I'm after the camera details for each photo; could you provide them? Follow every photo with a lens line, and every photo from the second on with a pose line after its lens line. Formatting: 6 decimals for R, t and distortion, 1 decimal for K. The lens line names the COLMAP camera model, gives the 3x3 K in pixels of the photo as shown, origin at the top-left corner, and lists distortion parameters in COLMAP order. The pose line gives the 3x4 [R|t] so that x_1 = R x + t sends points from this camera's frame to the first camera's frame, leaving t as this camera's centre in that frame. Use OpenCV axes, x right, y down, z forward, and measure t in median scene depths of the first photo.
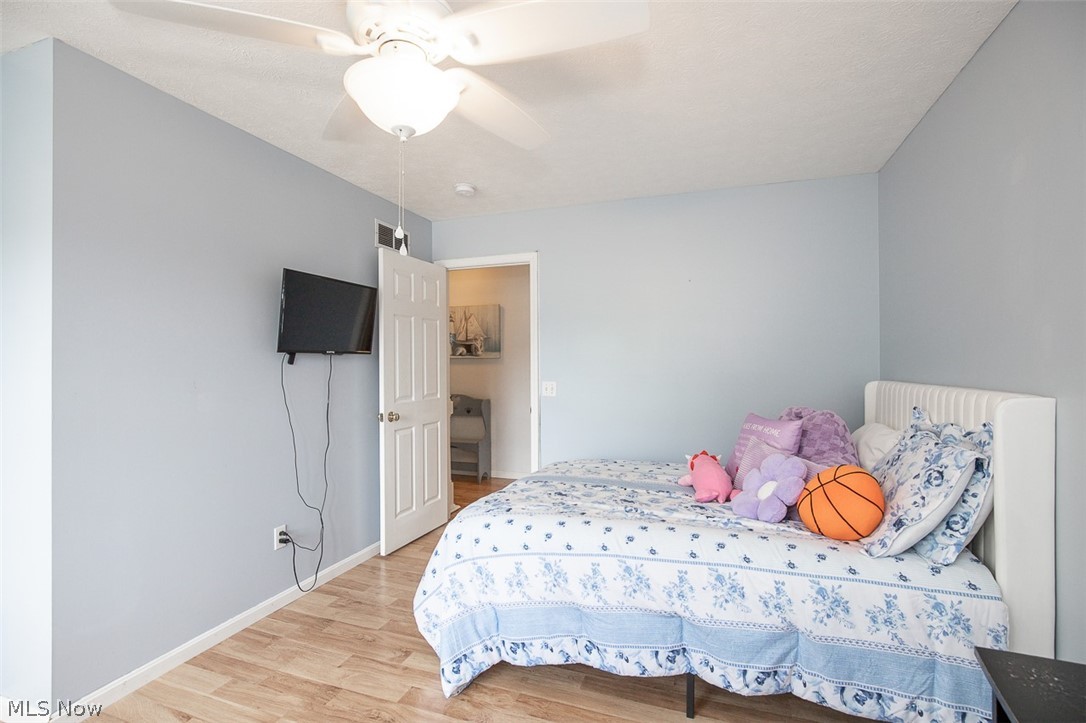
lens RADIAL K [[495.4, 0, 541.6], [0, 495.4, 361.4], [0, 0, 1]] dist [-0.016416, 0.002838]
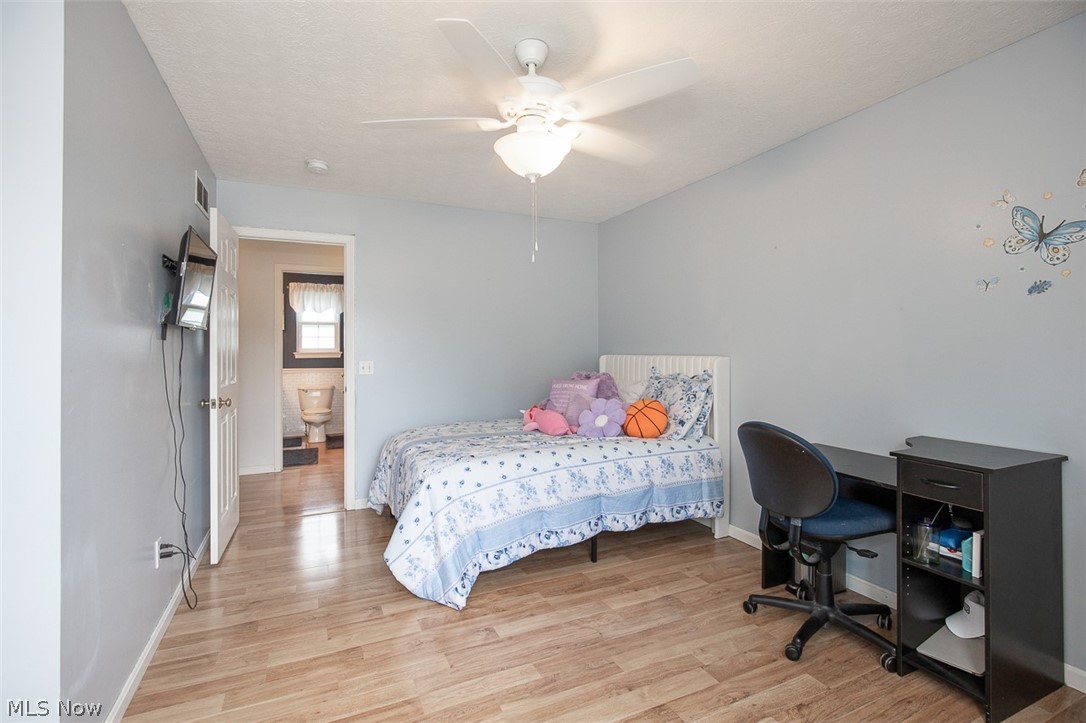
lens RADIAL K [[495.4, 0, 550.5], [0, 495.4, 342.0], [0, 0, 1]] dist [-0.016416, 0.002838]
pose [[0.709659, 0.010967, 0.704460, -0.977242], [-0.002639, 0.999913, -0.012908, 0.029591], [-0.704540, 0.007302, 0.709627, -0.046870]]
